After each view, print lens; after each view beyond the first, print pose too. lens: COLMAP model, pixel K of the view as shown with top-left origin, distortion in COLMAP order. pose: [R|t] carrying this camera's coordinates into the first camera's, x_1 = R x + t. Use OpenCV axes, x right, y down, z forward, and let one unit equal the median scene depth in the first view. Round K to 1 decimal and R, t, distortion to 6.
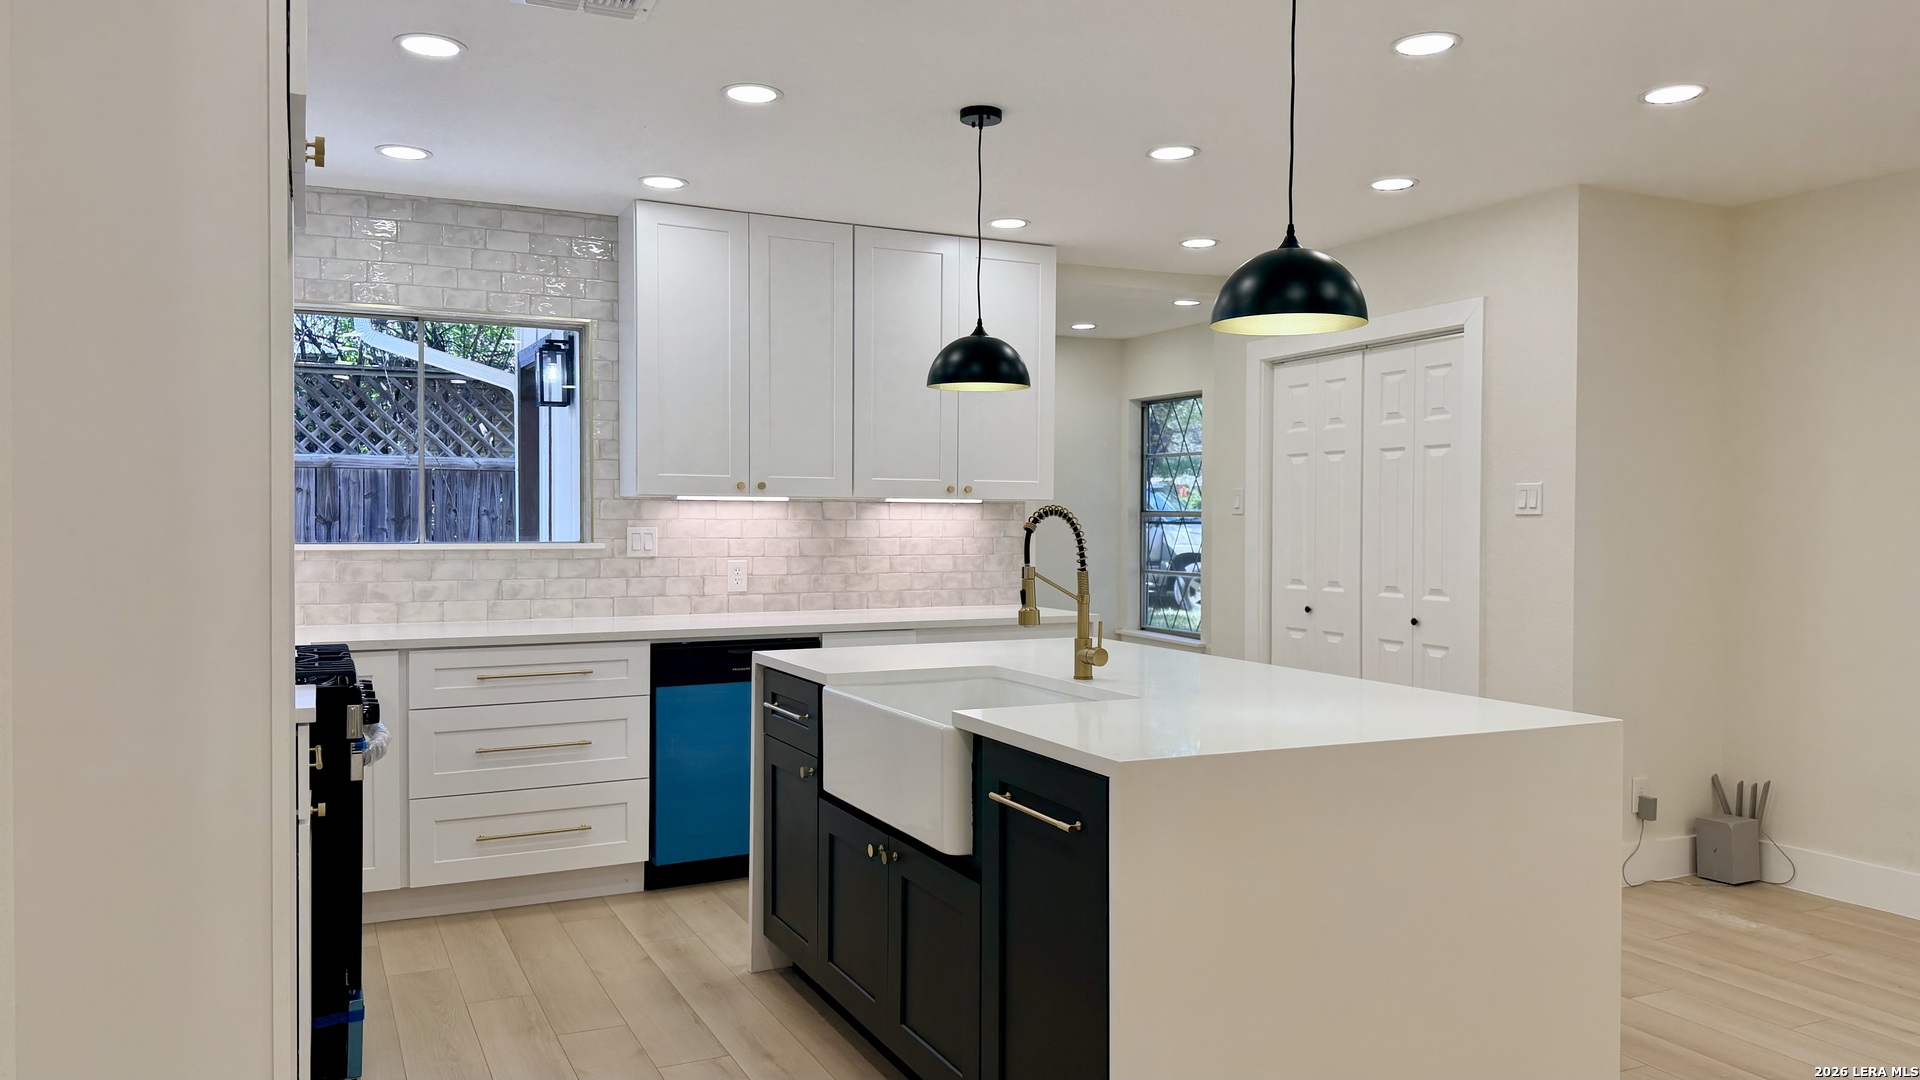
lens RADIAL K [[1295.9, 0, 960.0], [0, 1295.9, 540.0], [0, 0, 1]] dist [-0.001144, -0.001005]
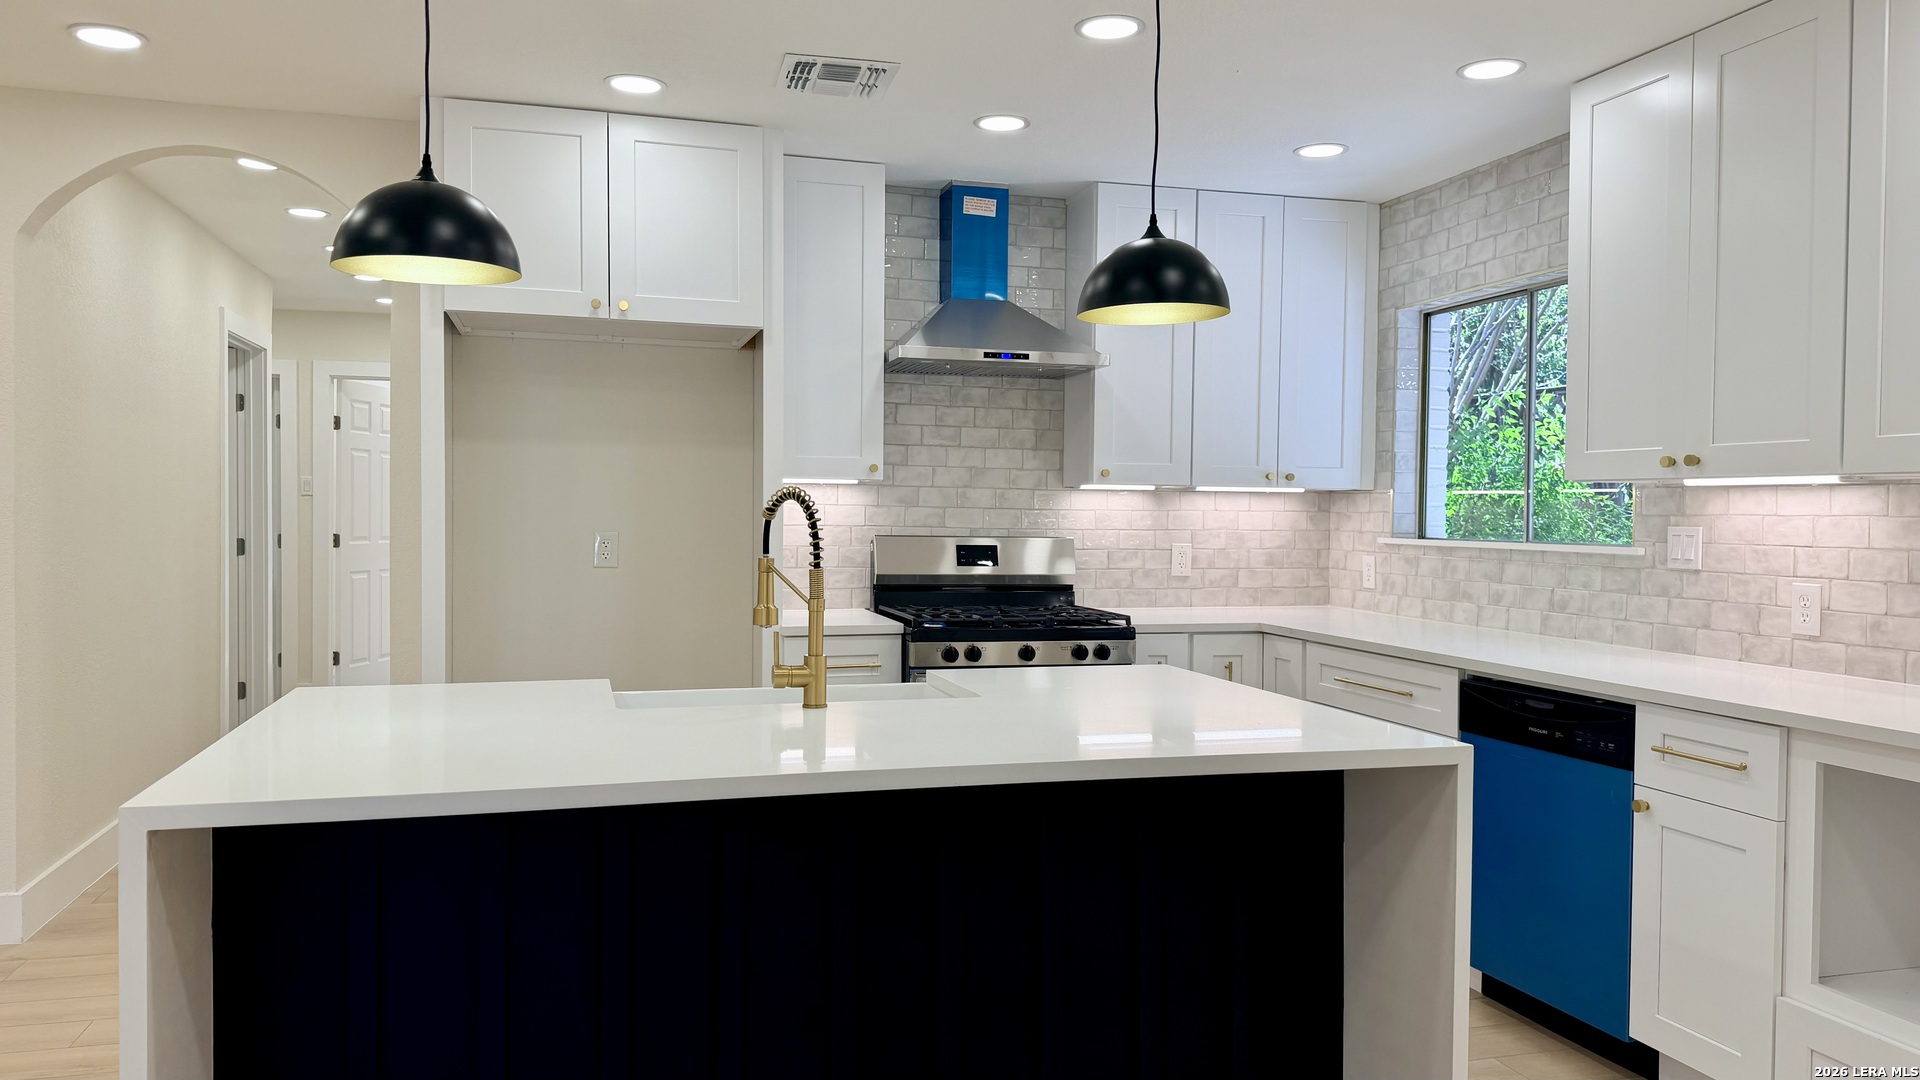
lens RADIAL K [[1295.9, 0, 960.0], [0, 1295.9, 540.0], [0, 0, 1]] dist [-0.001144, -0.001005]
pose [[-0.157934, 0.016981, -0.987304, 0.521866], [-0.026405, 0.999422, 0.021413, -0.007591], [0.987097, 0.029452, -0.157394, 0.747613]]
